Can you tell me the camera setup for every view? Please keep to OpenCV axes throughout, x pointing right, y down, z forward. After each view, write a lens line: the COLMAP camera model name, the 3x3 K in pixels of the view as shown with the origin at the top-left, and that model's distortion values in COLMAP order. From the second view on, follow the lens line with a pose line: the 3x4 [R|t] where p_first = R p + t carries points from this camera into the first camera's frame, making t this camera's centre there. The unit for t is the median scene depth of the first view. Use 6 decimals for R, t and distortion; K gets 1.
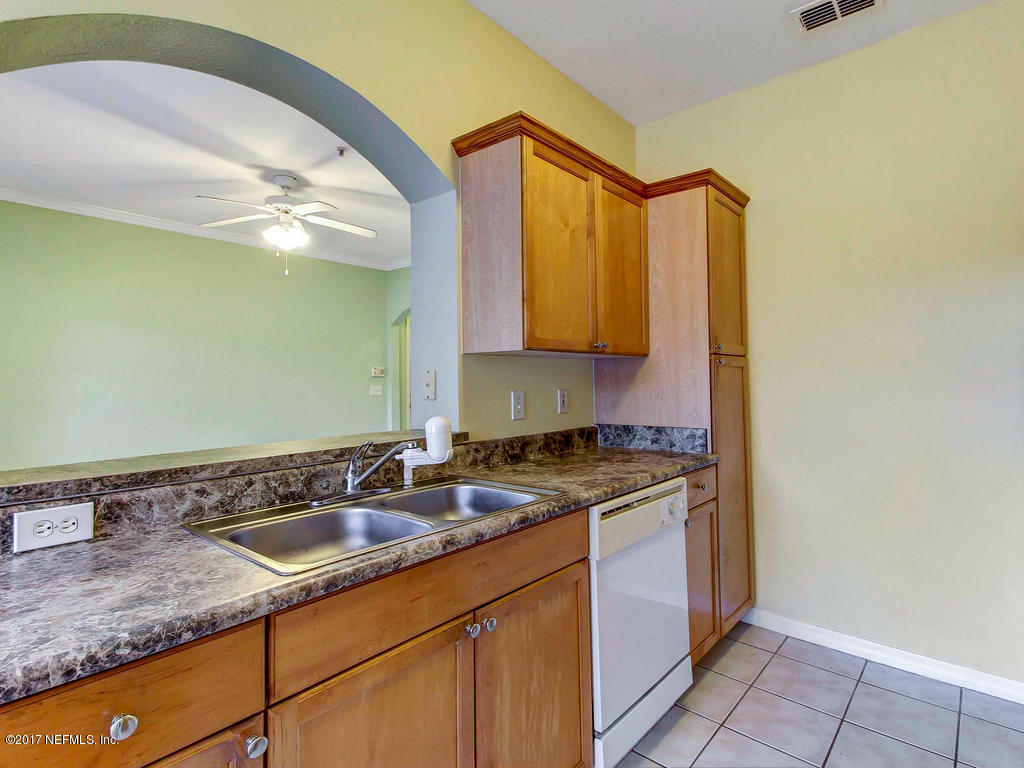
lens RADIAL K [[515.3, 0, 523.4], [0, 515.3, 368.8], [0, 0, 1]] dist [0.007648, -0.002457]
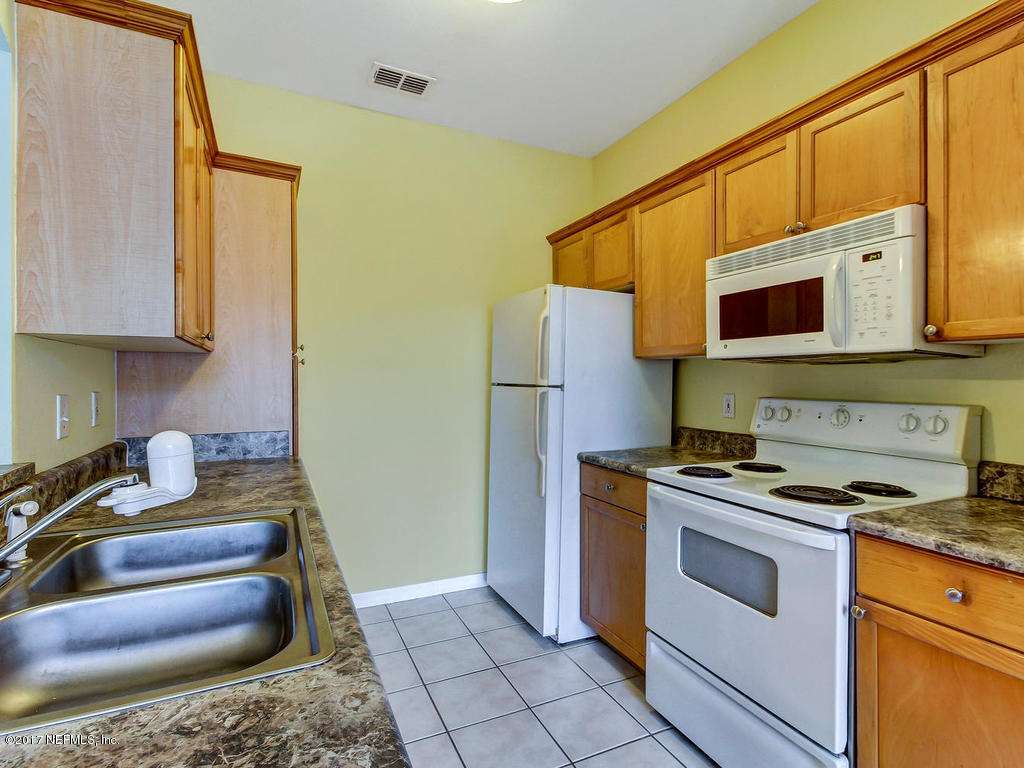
lens RADIAL K [[537.3, 0, 511.3], [0, 537.3, 382.8], [0, 0, 1]] dist [0.003377, 0.000116]
pose [[0.422553, 0.002556, 0.906335, -0.602523], [-0.023211, 0.999699, 0.008002, 0.012387], [-0.906041, -0.024418, 0.422485, 0.291256]]
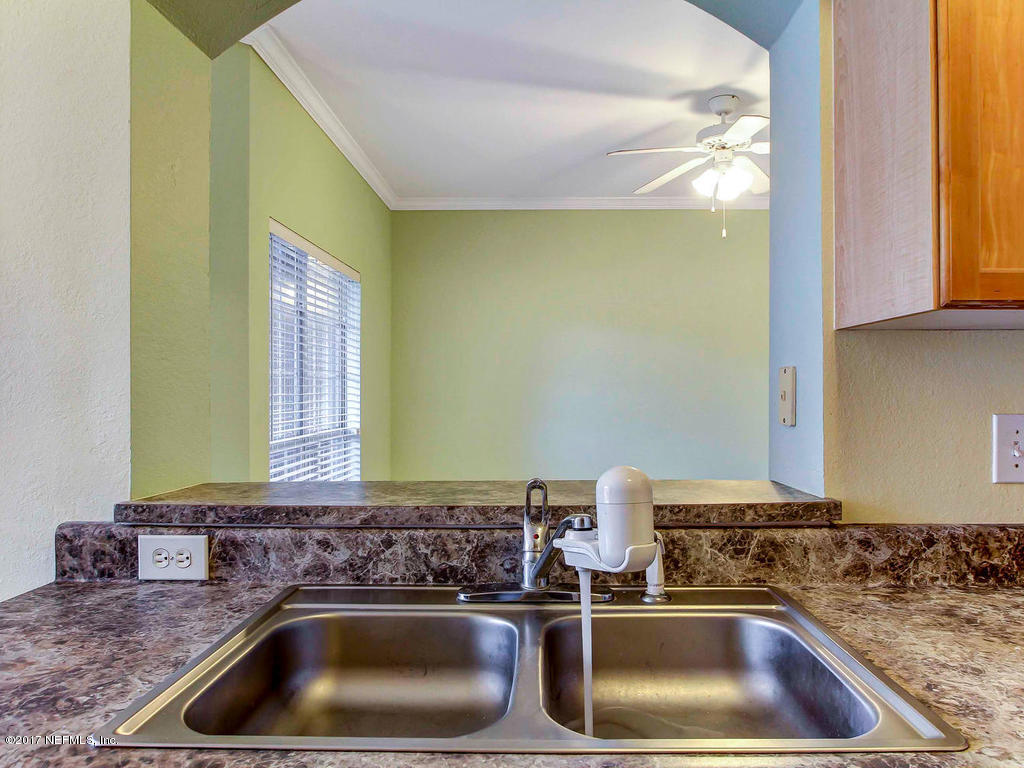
lens RADIAL K [[688.6, 0, 511.2], [0, 688.6, 387.1], [0, 0, 1]] dist [-0.032027, 0.003317]
pose [[0.643905, 0.005805, -0.765083, 0.221292], [0.012843, 0.999748, 0.018394, 0.010154], [0.764997, -0.021670, 0.643669, 0.530936]]
